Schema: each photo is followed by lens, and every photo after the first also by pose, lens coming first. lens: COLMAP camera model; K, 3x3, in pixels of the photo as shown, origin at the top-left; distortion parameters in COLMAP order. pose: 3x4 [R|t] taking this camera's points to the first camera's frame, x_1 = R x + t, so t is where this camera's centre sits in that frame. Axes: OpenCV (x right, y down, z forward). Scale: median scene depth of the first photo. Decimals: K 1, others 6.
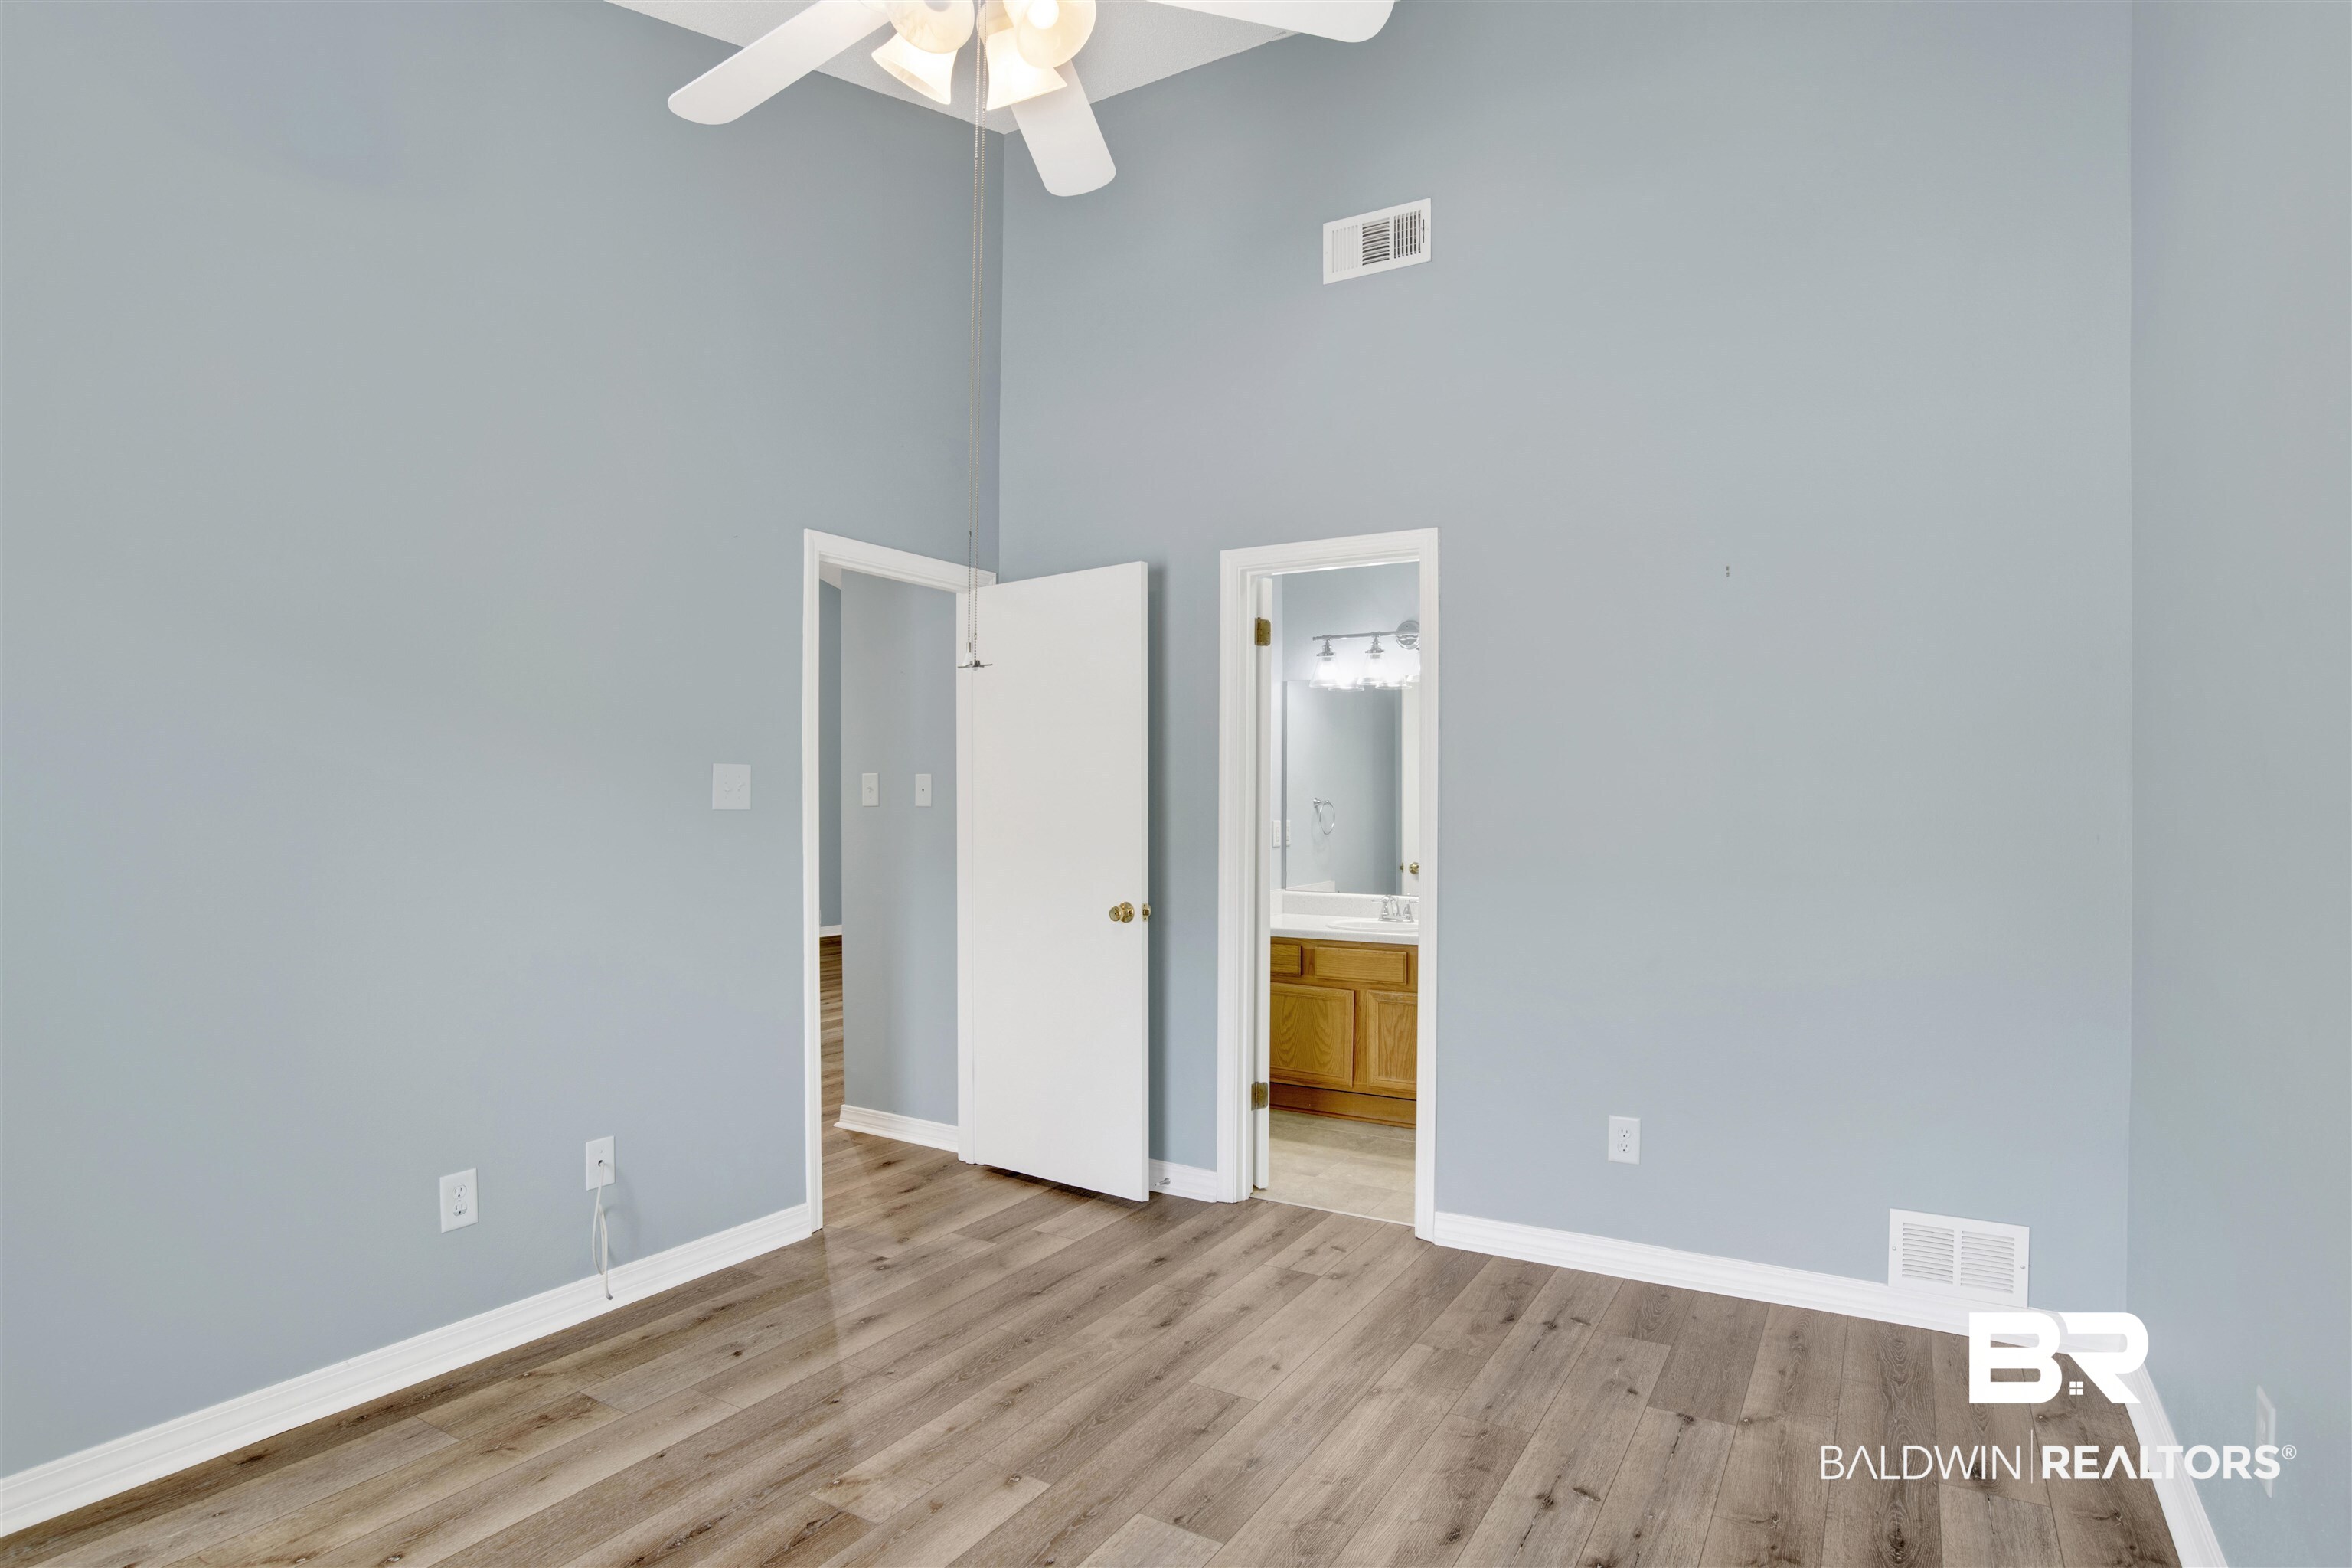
lens RADIAL K [[1244.1, 0, 1173.7], [0, 1244.1, 789.5], [0, 0, 1]] dist [-0.067789, 0.020568]
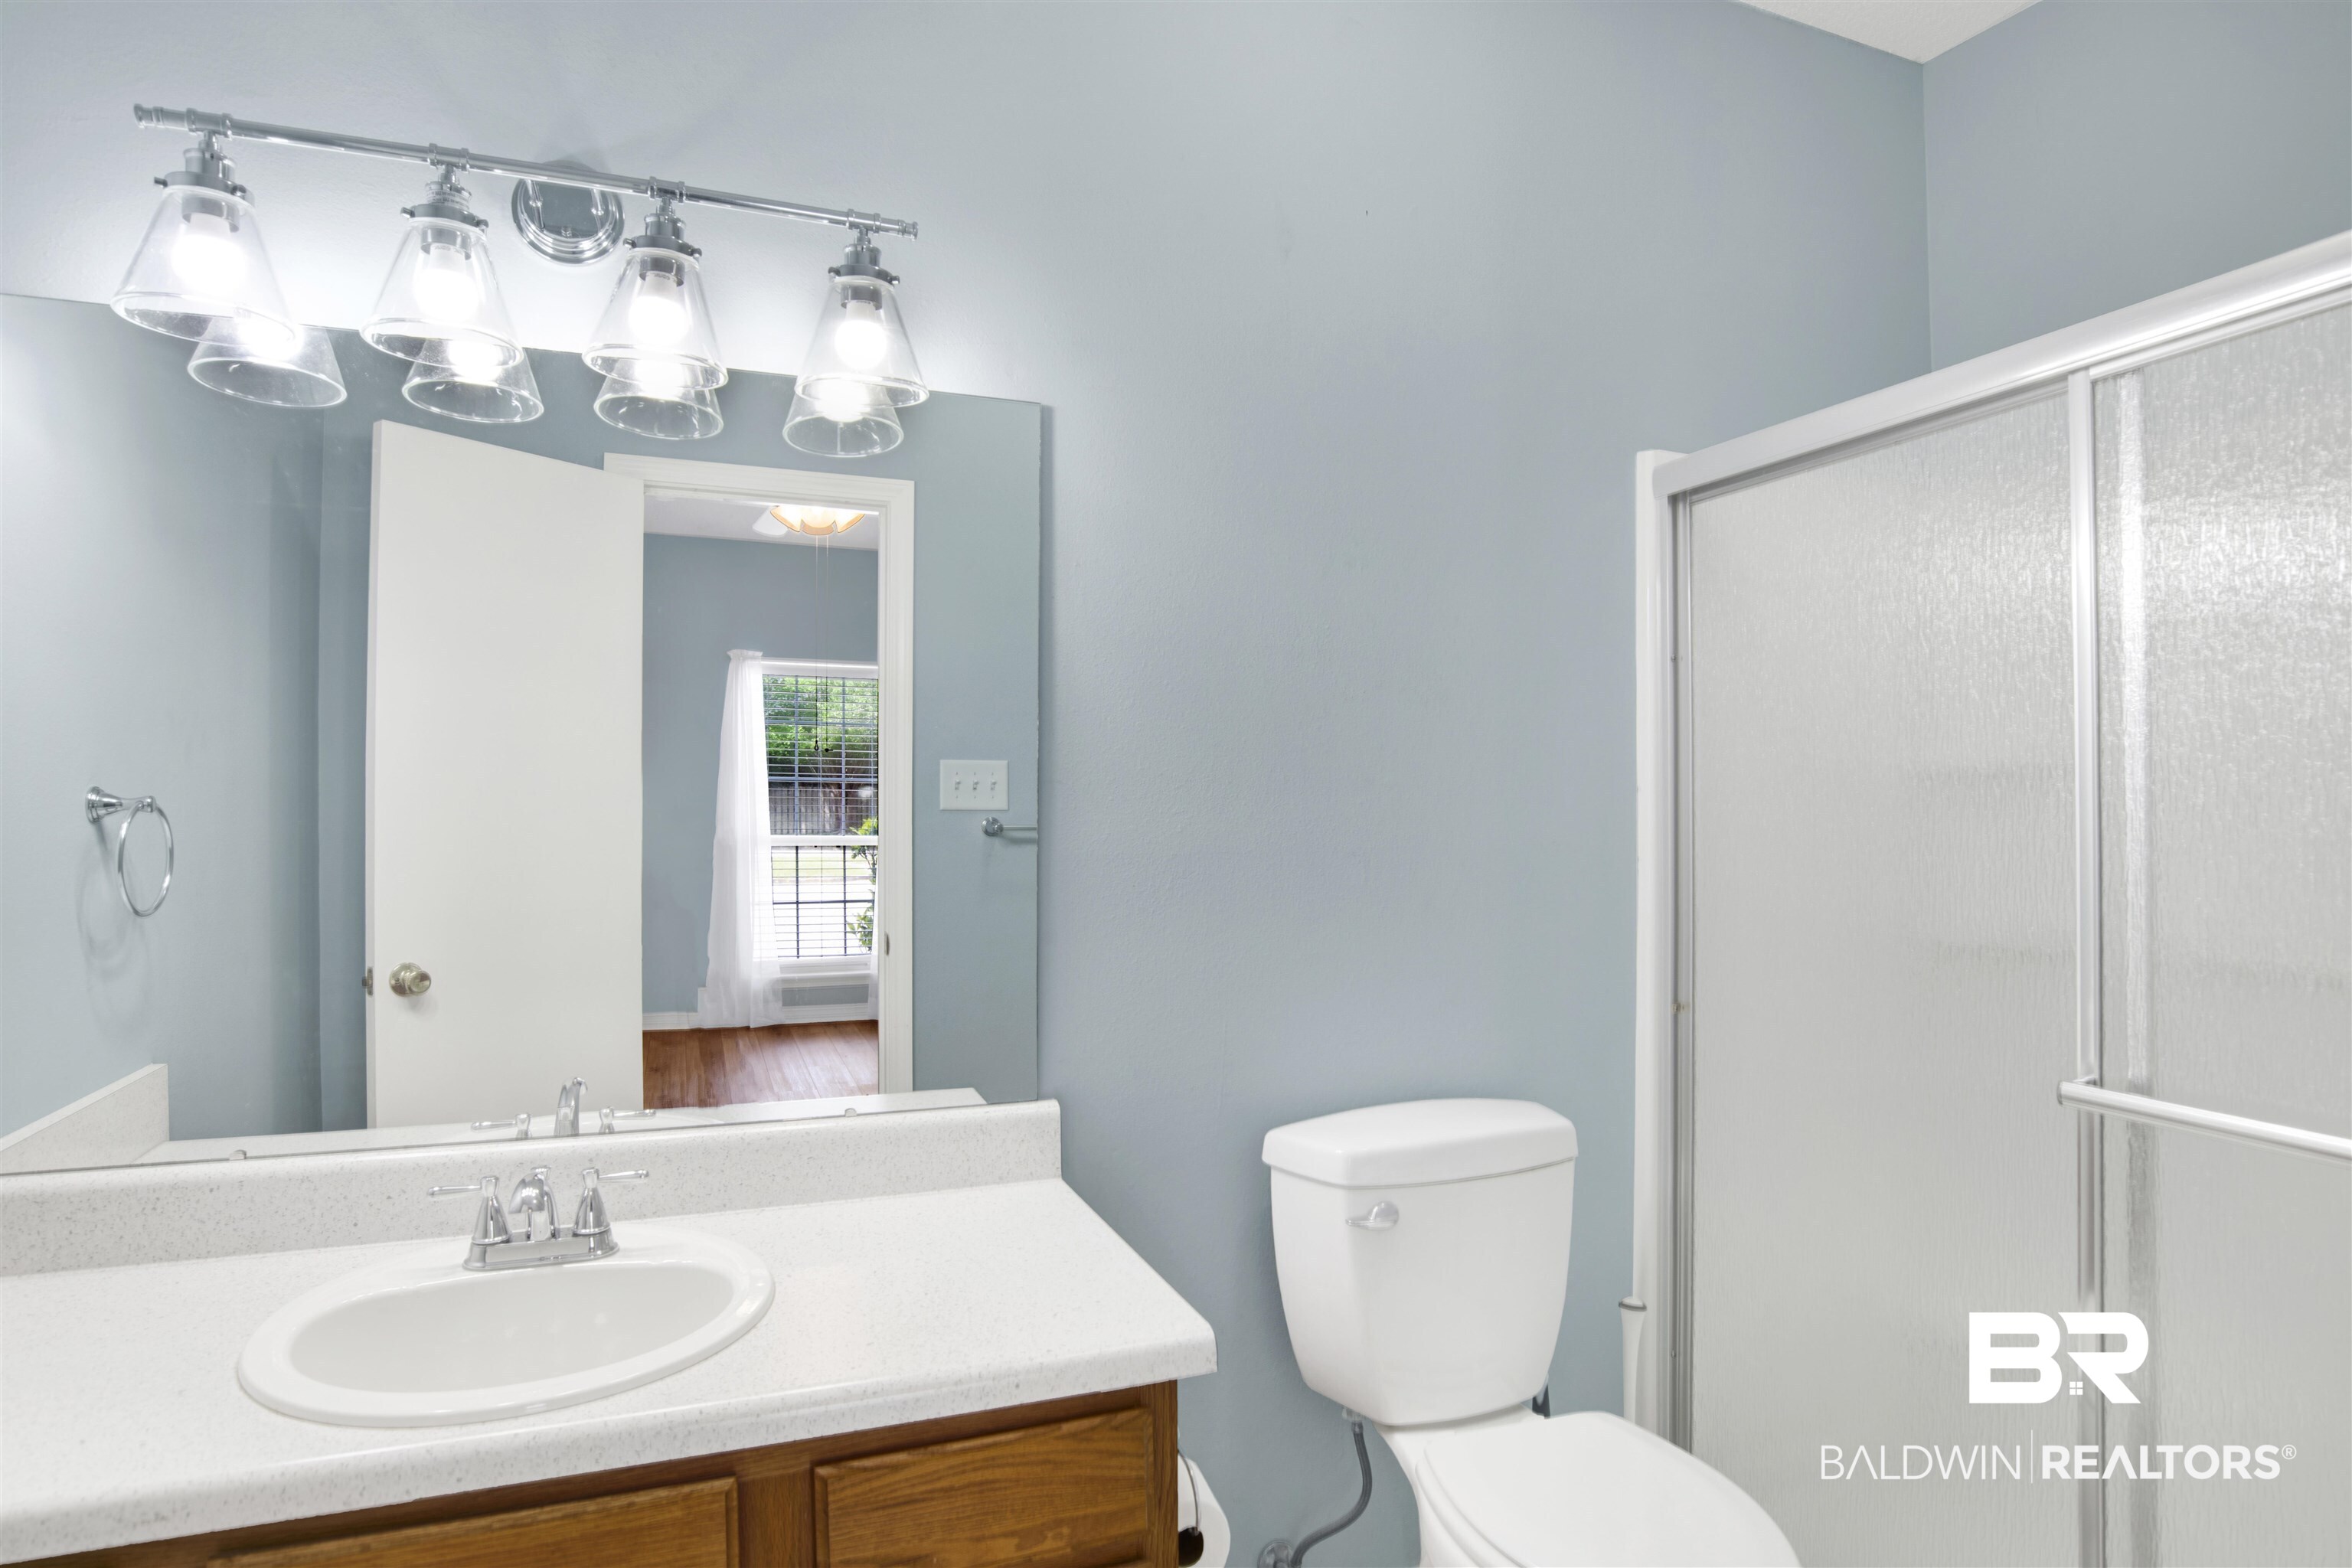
lens RADIAL K [[1244.1, 0, 1168.2], [0, 1244.1, 793.3], [0, 0, 1]] dist [-0.067789, 0.020568]
pose [[0.614054, 0.002226, 0.789261, 0.051177], [-0.004216, 0.999991, 0.000460, 0.007021], [-0.789253, -0.003610, 0.614058, 0.648030]]
